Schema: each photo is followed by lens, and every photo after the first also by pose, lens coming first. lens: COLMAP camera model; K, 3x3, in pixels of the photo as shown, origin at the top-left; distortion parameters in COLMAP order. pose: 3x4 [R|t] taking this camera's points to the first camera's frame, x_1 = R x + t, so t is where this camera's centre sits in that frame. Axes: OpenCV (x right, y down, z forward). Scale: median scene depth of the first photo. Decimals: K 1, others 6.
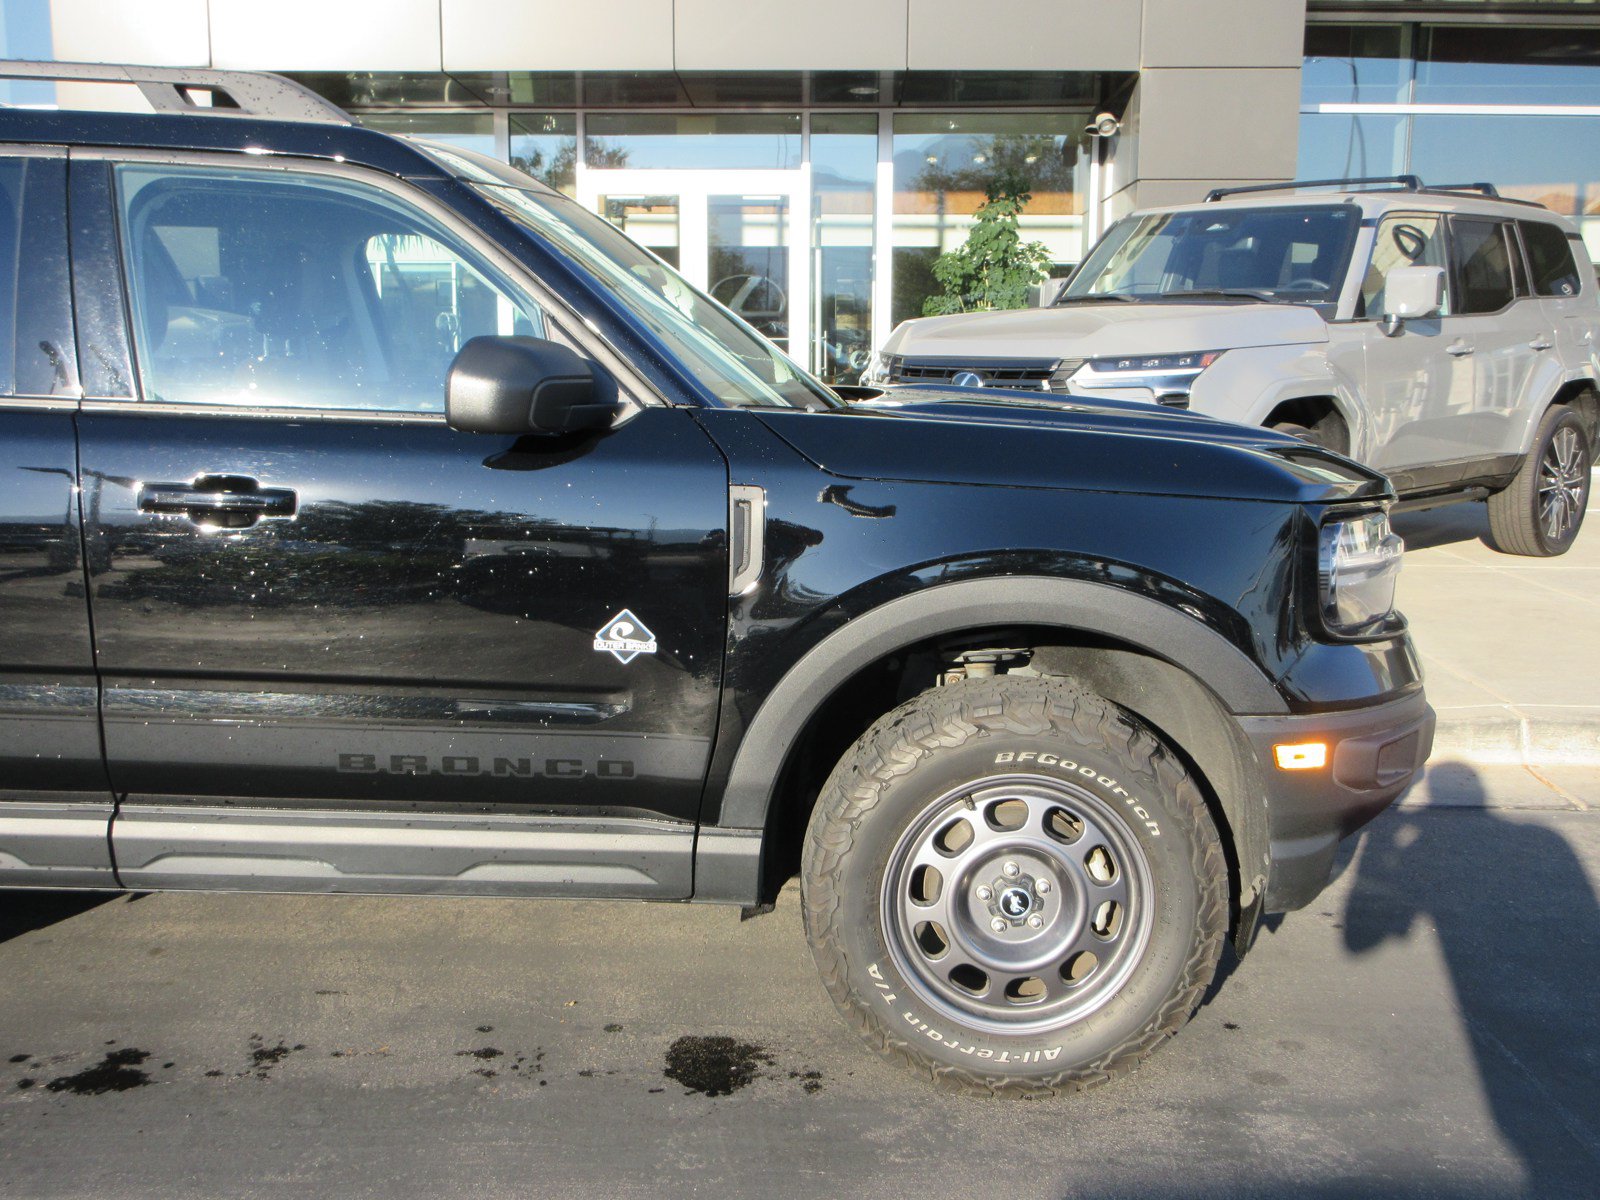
lens RADIAL K [[1563.4, 0, 804.5], [0, 1563.4, 598.5], [0, 0, 1]] dist [0.024901, 0.000000]
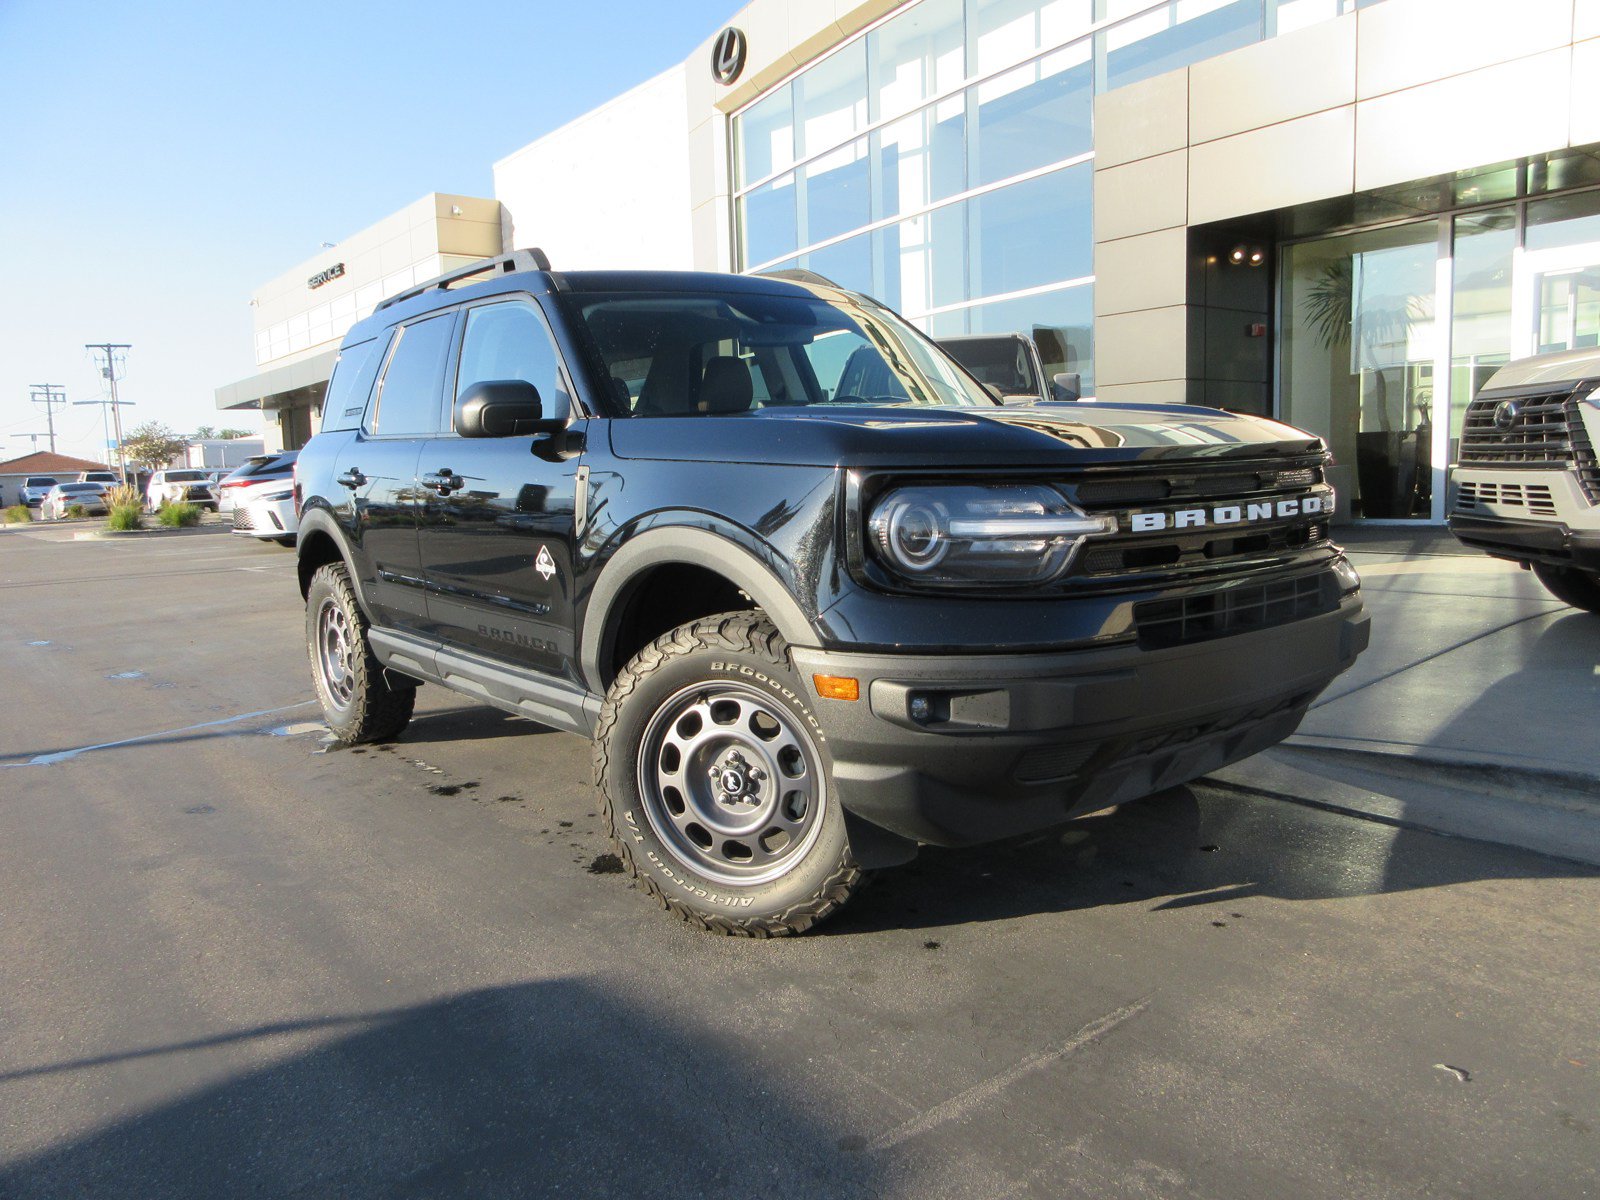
lens RADIAL K [[1193.3, 0, 804.7], [0, 1193.3, 599.6], [0, 0, 1]] dist [-0.000233, 0.002900]
pose [[0.637812, 0.058913, -0.767936, 0.901979], [-0.082207, 0.996582, 0.008176, 0.027529], [0.765793, 0.057915, 0.640474, 0.387449]]
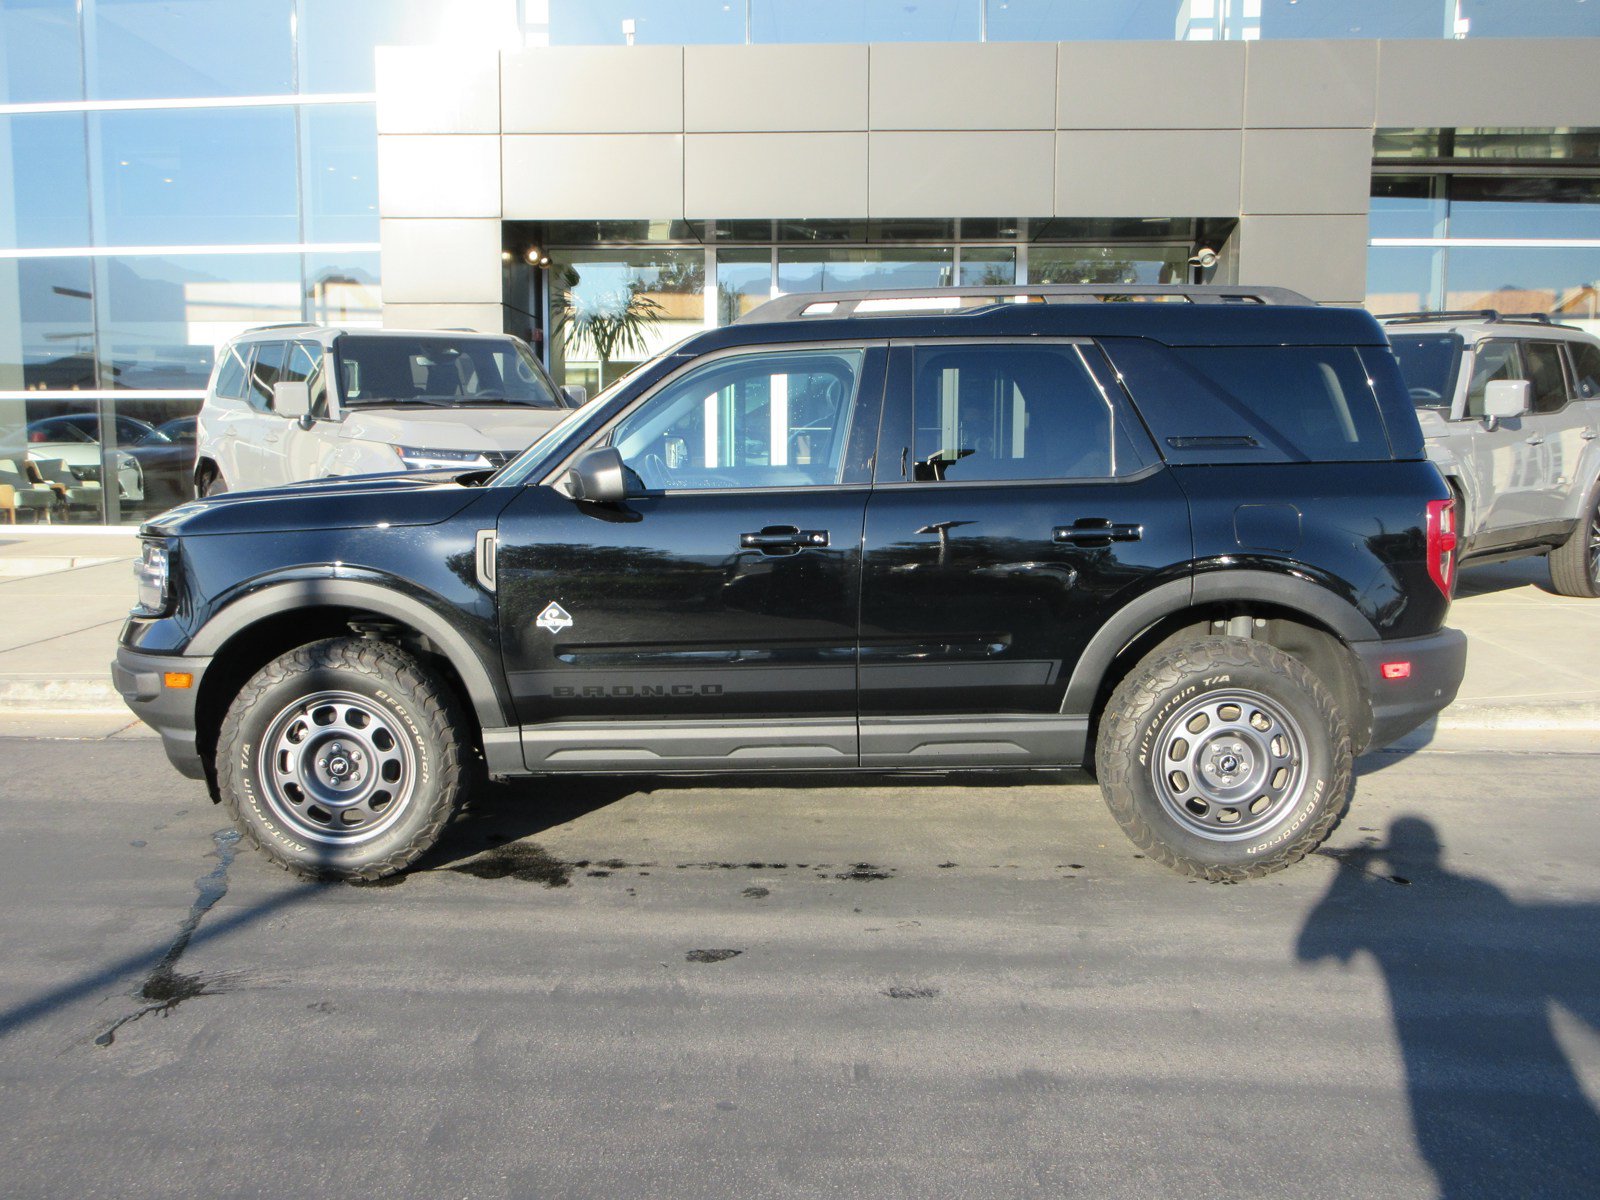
lens RADIAL K [[1439.5, 0, 794.5], [0, 1439.5, 596.9], [0, 0, 1]] dist [-0.005851, 0.030918]
pose [[0.999860, 0.000820, -0.016695, -0.485171], [-0.001513, 0.999136, -0.041531, 0.065212], [0.016647, 0.041550, 0.998998, -0.574436]]
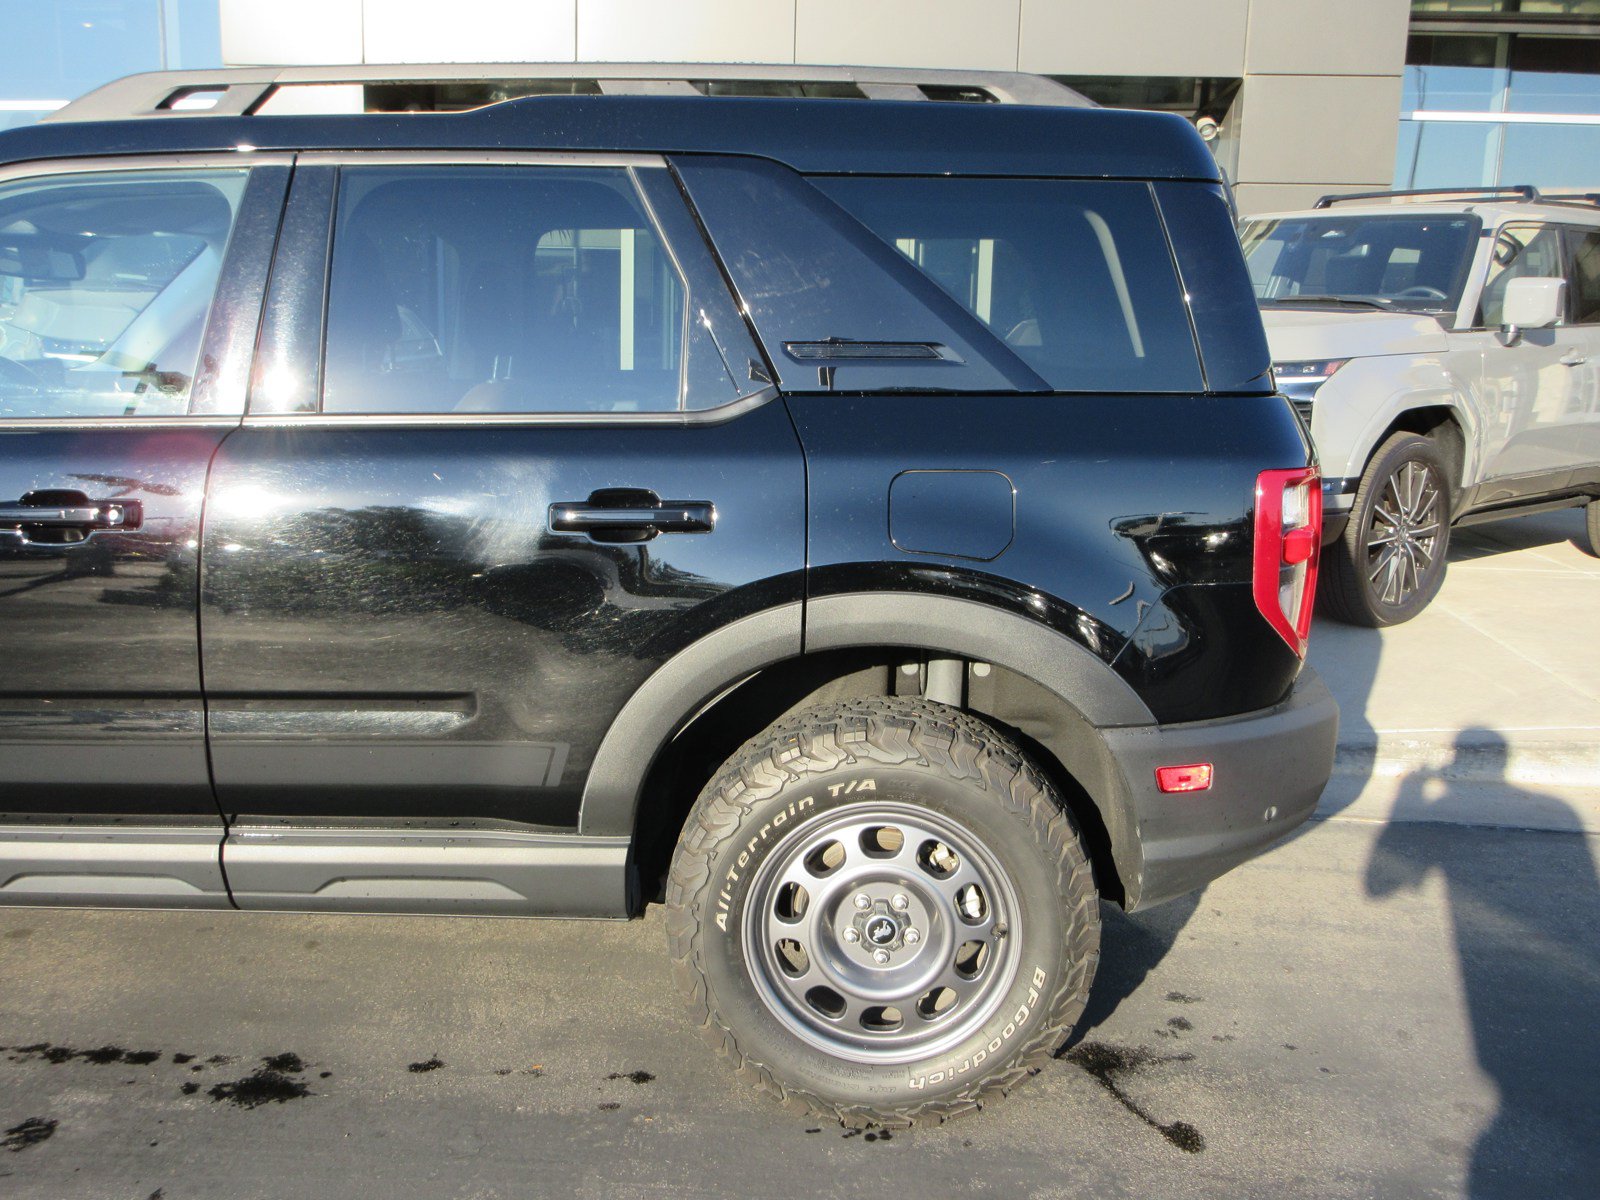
lens RADIAL K [[1439.5, 0, 801.3], [0, 1439.5, 600.9], [0, 0, 1]] dist [-0.005851, 0.030918]
pose [[0.998083, 0.029658, -0.054320, -0.060624], [-0.028131, 0.999193, 0.028660, -0.040612], [0.055126, -0.027077, 0.998112, 0.107011]]
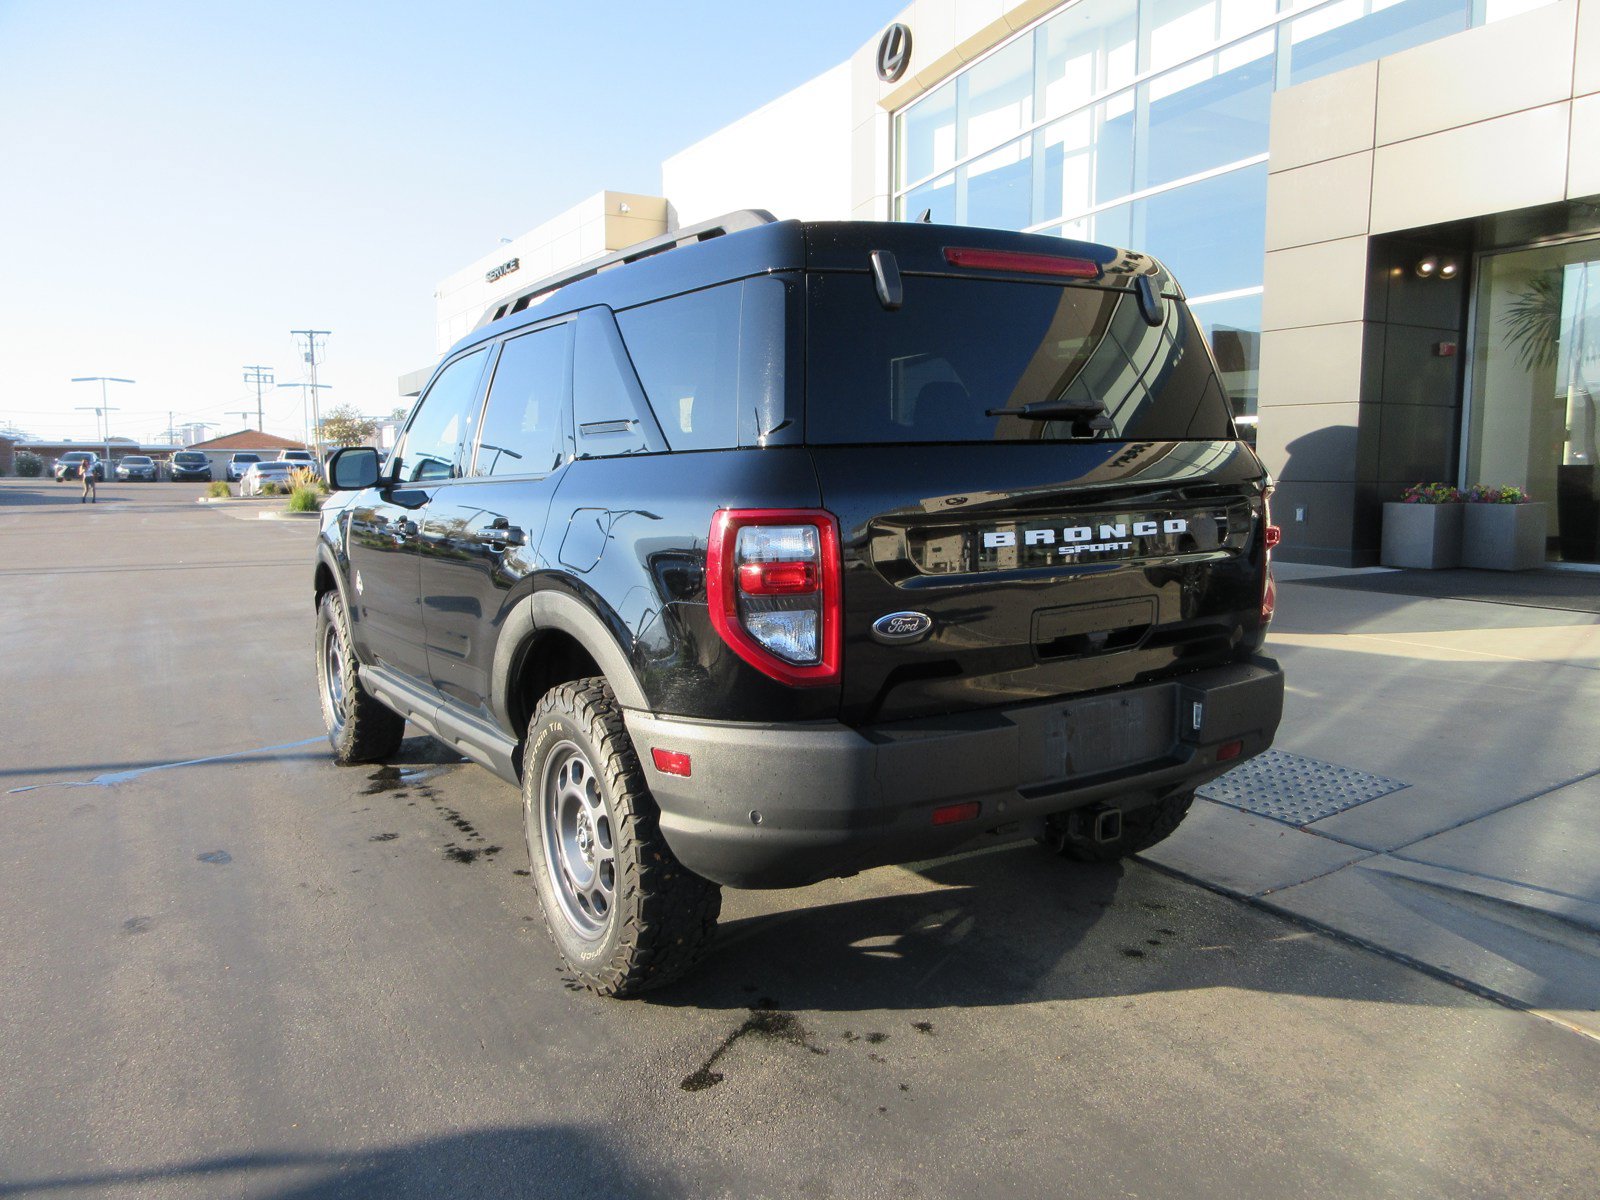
lens RADIAL K [[1187.4, 0, 803.3], [0, 1187.4, 601.9], [0, 0, 1]] dist [0.001219, 0.009156]
pose [[0.524571, 0.093185, -0.846252, 0.853650], [-0.127489, 0.991382, 0.030139, -0.068470], [0.841767, 0.092078, 0.531930, 0.565905]]
